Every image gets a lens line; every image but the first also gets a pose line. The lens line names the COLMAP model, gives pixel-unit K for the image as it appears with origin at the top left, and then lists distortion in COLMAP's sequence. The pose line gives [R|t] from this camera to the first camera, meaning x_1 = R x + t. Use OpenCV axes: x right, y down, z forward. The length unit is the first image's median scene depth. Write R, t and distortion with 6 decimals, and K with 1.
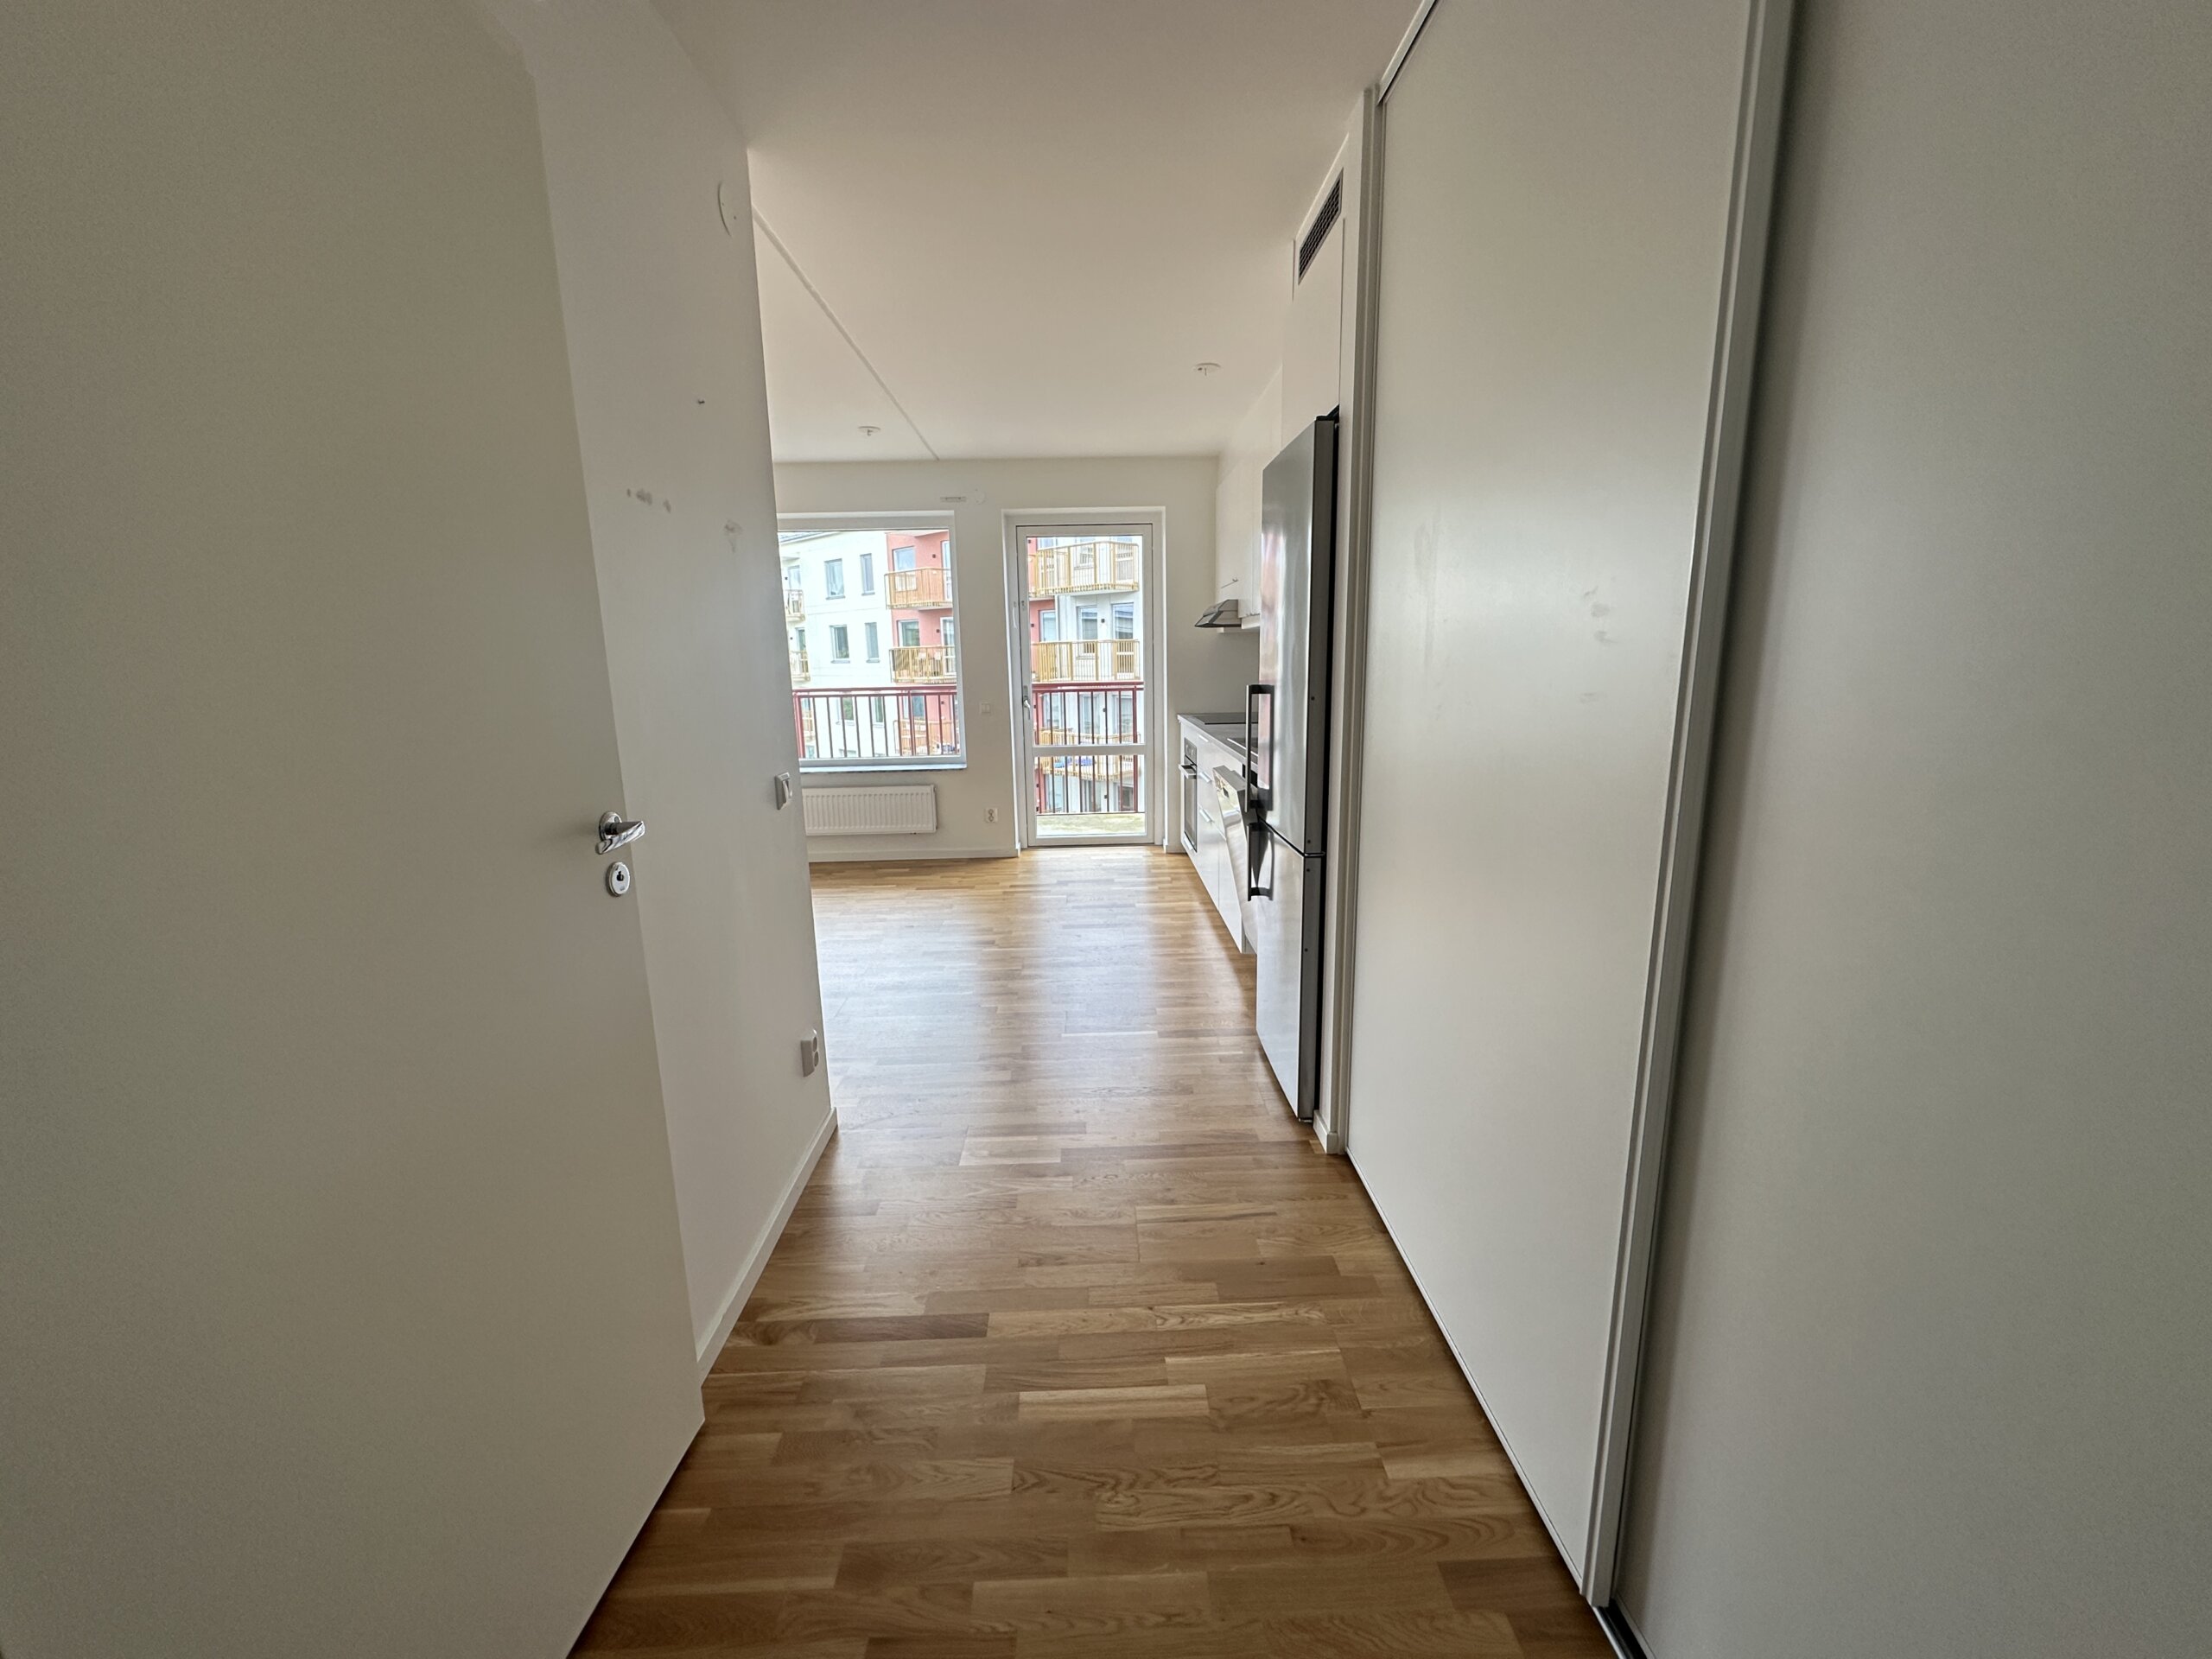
lens RADIAL K [[870.4, 0, 1113.1], [0, 870.4, 823.8], [0, 0, 1]] dist [-0.003882, 0.001278]
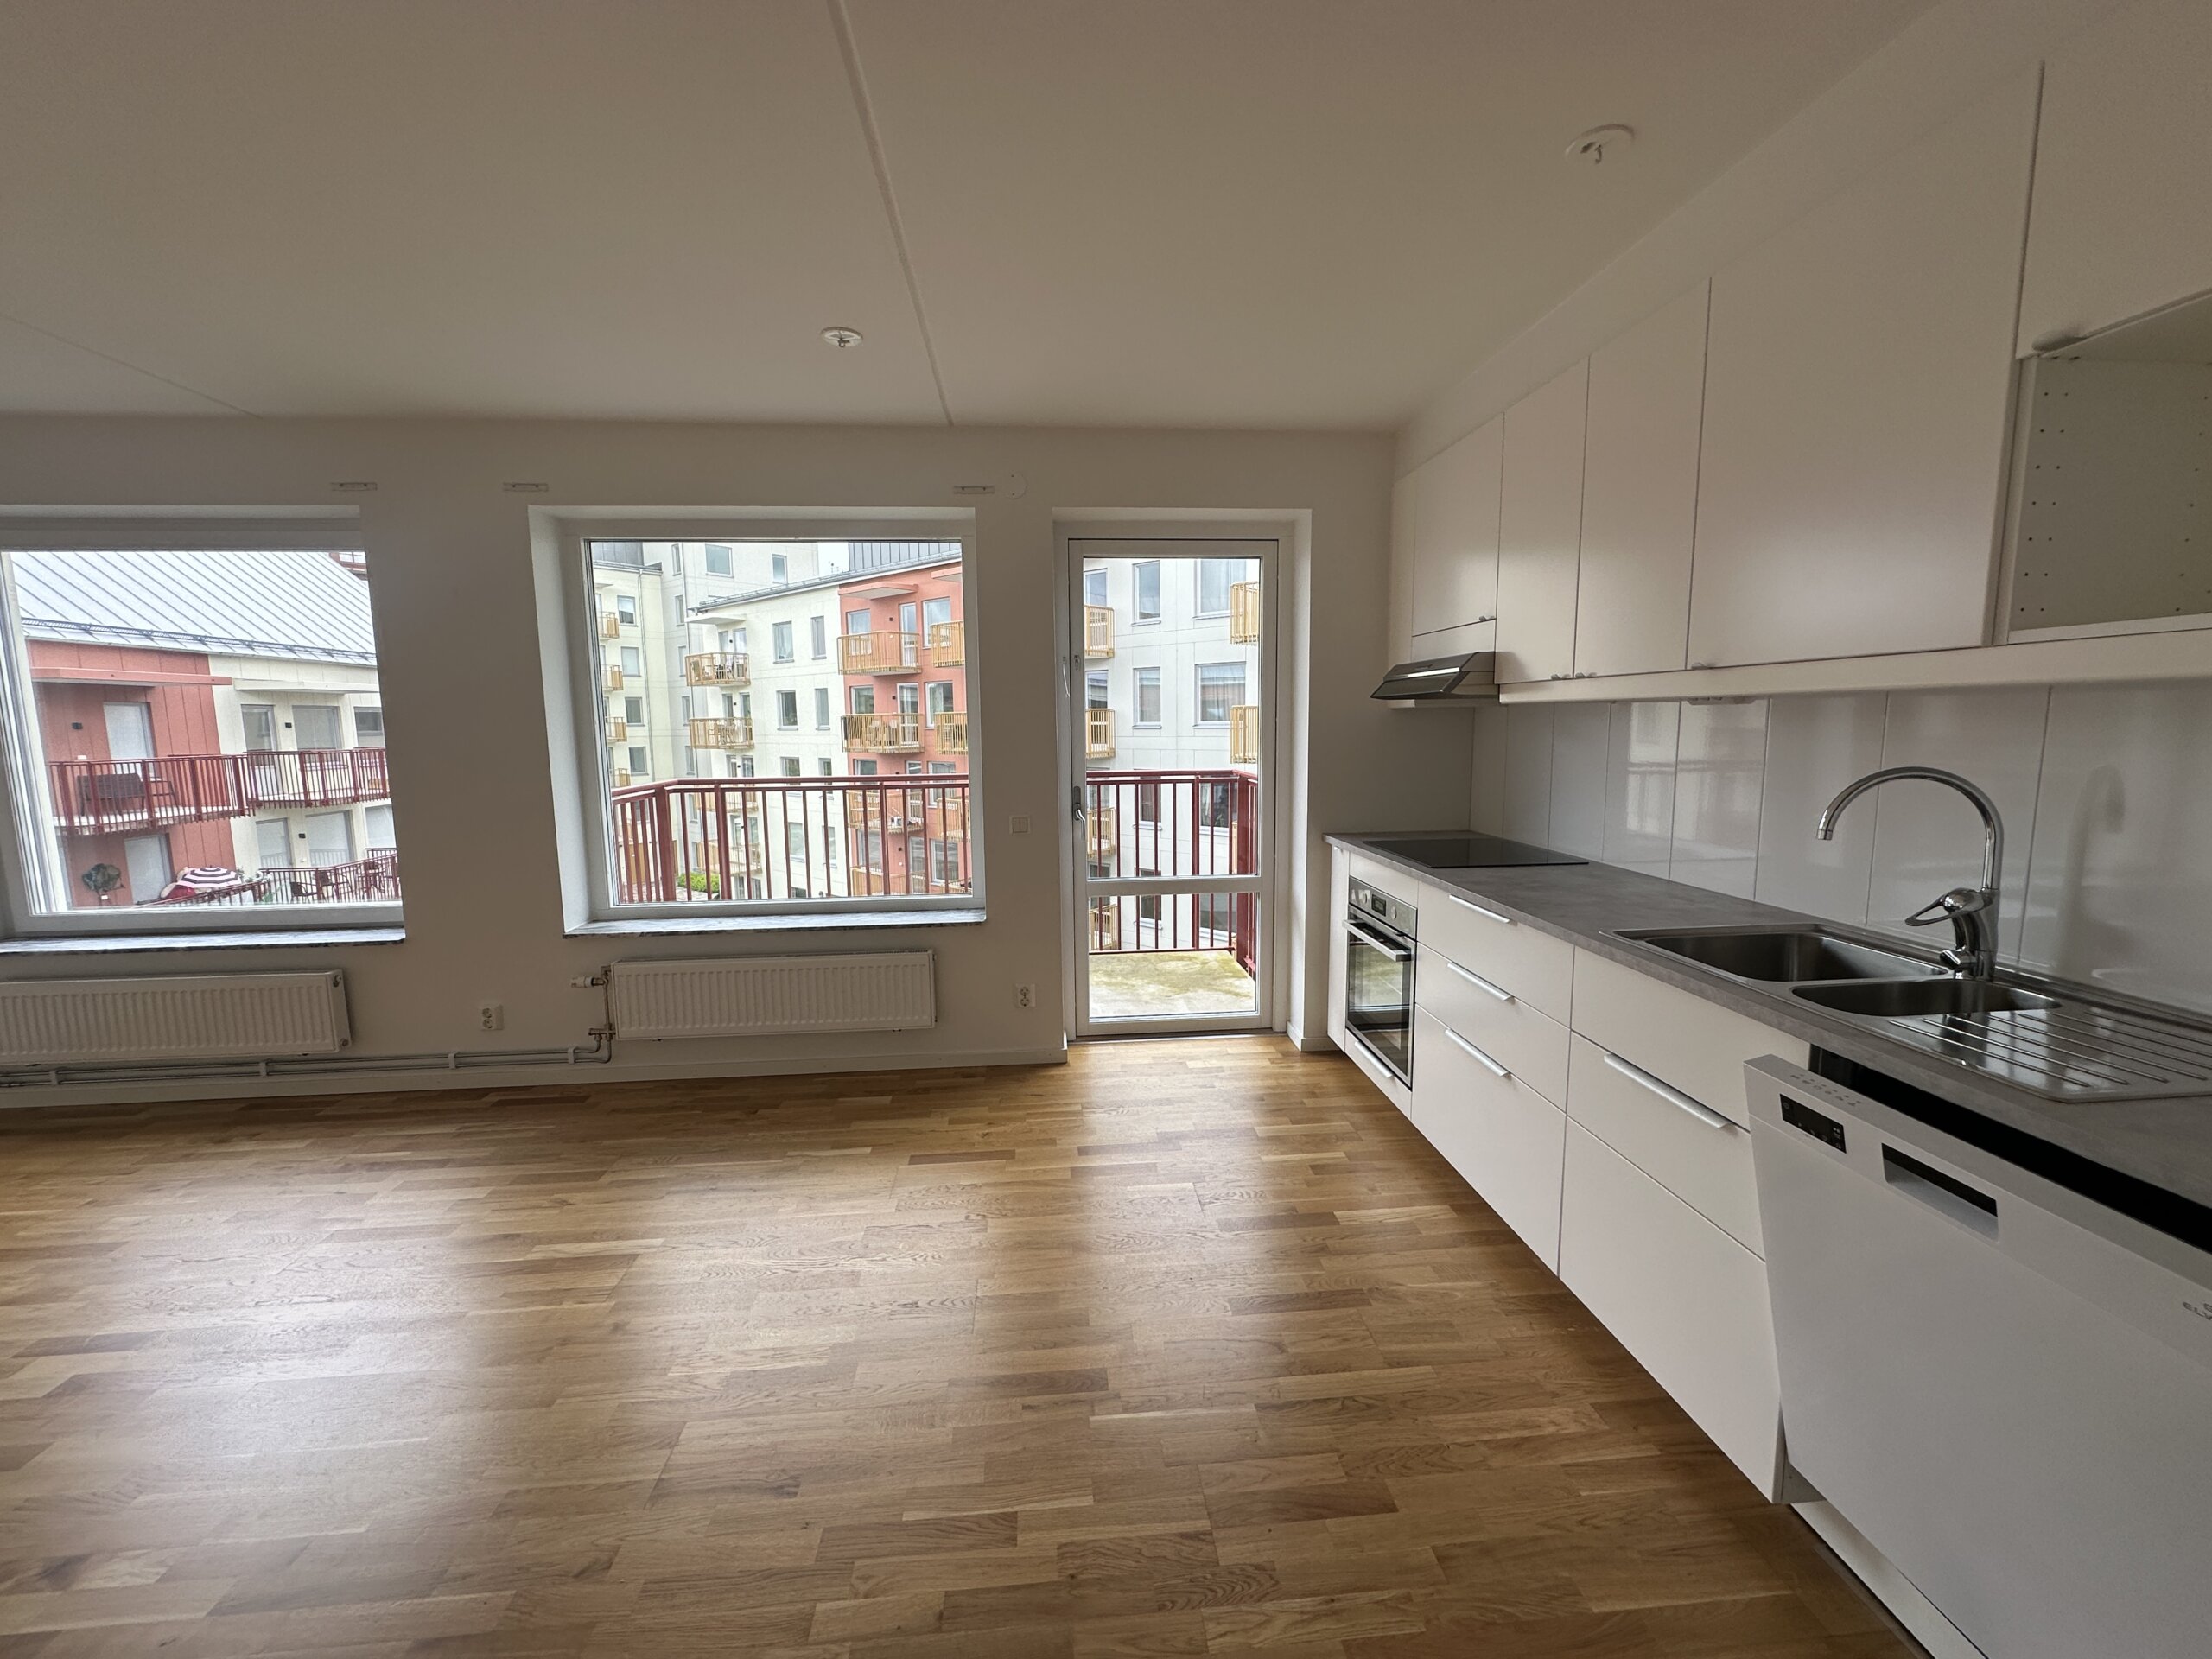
lens RADIAL K [[870.4, 0, 1106.3], [0, 870.4, 824.2], [0, 0, 1]] dist [-0.003882, 0.001278]
pose [[0.998742, 0.001610, 0.050113, -0.024391], [0.002174, 0.997154, -0.075361, -0.018046], [-0.050092, 0.075375, 0.995896, 0.080562]]
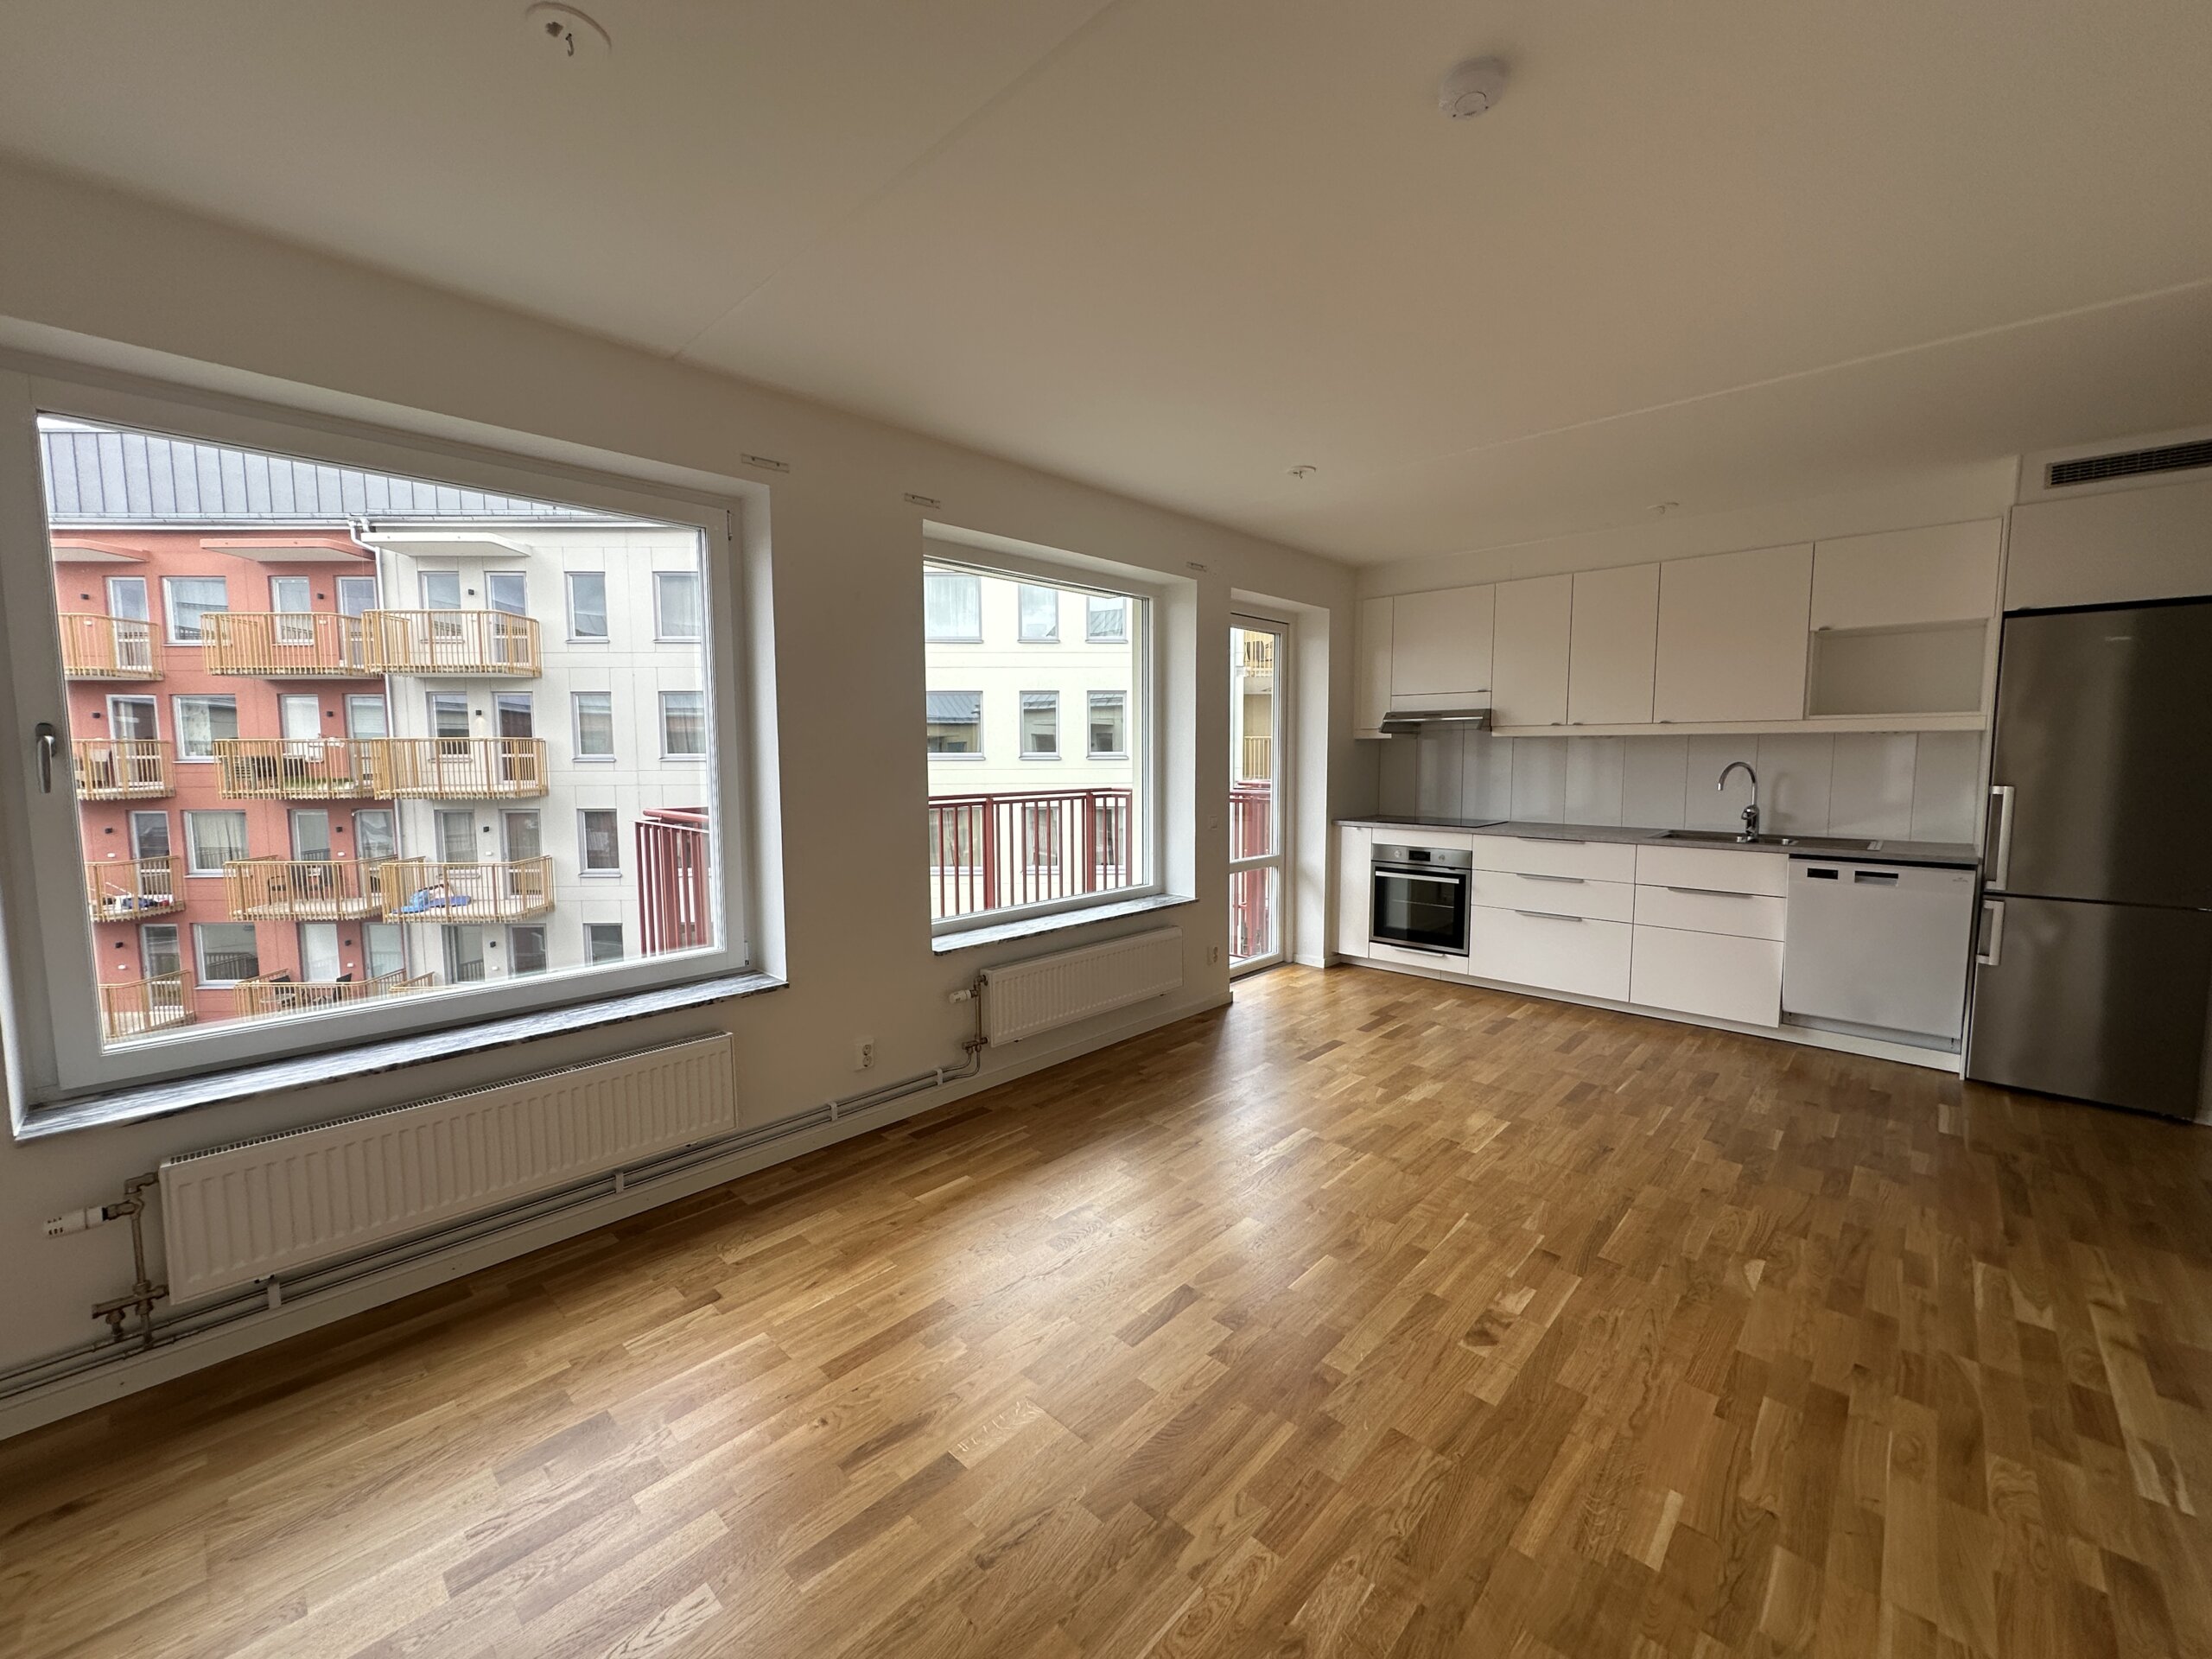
lens RADIAL K [[870.4, 0, 1102.7], [0, 870.4, 824.3], [0, 0, 1]] dist [-0.003882, 0.001278]
pose [[0.716549, -0.040822, 0.696341, -0.164957], [0.123786, 0.989883, -0.069347, -0.018242], [-0.686465, 0.135888, 0.714353, 0.104102]]
